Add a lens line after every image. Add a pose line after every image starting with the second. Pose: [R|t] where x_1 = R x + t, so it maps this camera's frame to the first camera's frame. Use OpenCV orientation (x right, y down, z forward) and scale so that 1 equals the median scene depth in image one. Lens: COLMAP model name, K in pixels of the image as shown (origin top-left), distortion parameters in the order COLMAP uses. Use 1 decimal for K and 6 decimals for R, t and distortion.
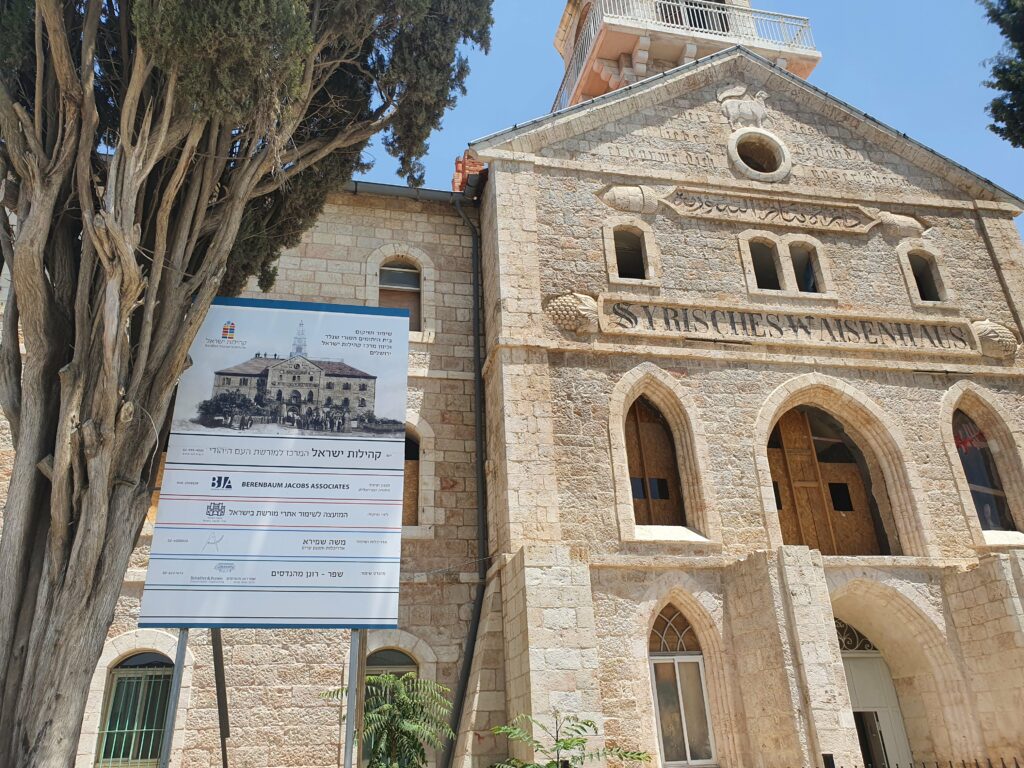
lens RADIAL K [[778.7, 0, 489.4], [0, 778.7, 384.4], [0, 0, 1]] dist [0.003731, 0.004542]
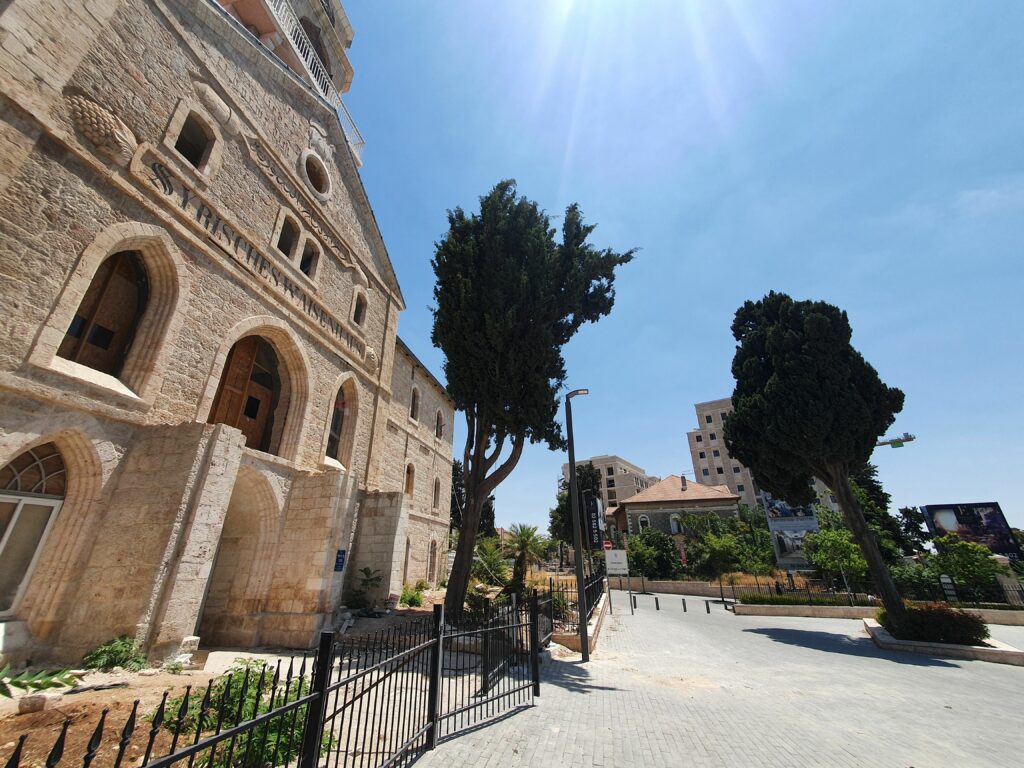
lens RADIAL K [[410.5, 0, 507.8], [0, 410.5, 388.9], [0, 0, 1]] dist [0.010330, 0.000364]
pose [[0.382916, 0.389763, 0.837532, -0.004245], [-0.404906, 0.885716, -0.227066, 0.098978], [-0.830317, -0.252175, 0.496972, 0.266588]]
